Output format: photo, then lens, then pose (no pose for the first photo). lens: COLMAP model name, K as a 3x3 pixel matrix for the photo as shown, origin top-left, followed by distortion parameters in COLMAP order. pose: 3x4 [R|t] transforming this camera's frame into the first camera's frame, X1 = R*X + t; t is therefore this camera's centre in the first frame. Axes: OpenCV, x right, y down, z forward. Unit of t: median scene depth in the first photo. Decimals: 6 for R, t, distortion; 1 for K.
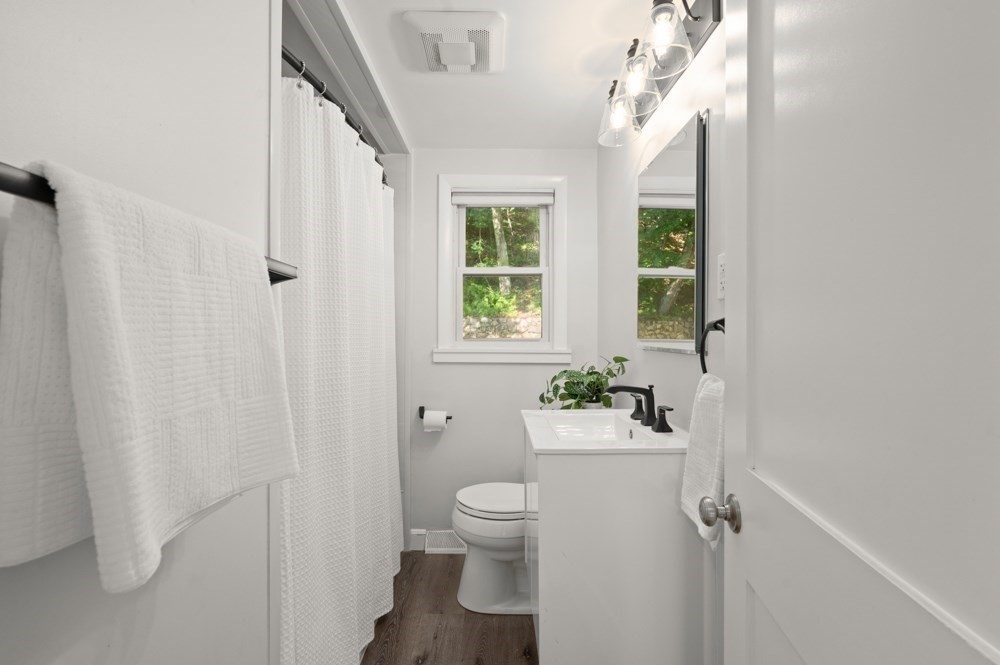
lens RADIAL K [[481.2, 0, 500.7], [0, 481.2, 333.6], [0, 0, 1]] dist [0.007443, 0.001032]
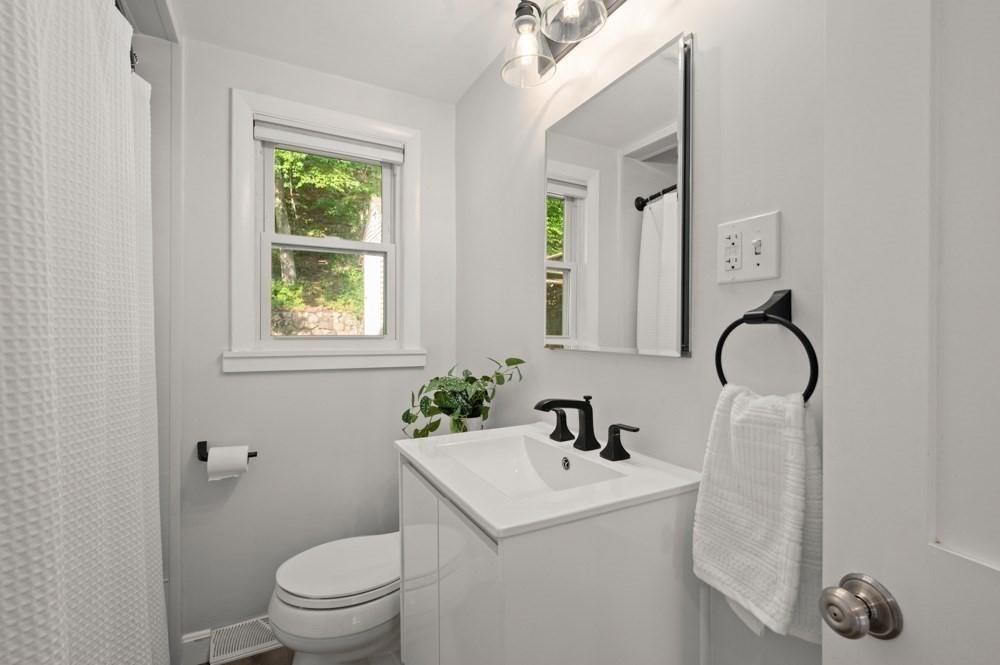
lens RADIAL K [[473.4, 0, 527.0], [0, 473.4, 333.5], [0, 0, 1]] dist [0.000572, -0.000240]
pose [[0.882294, -0.002012, 0.470695, -0.077120], [-0.000863, 0.999982, 0.005893, 0.001996], [-0.470698, -0.005605, 0.882276, 0.231273]]
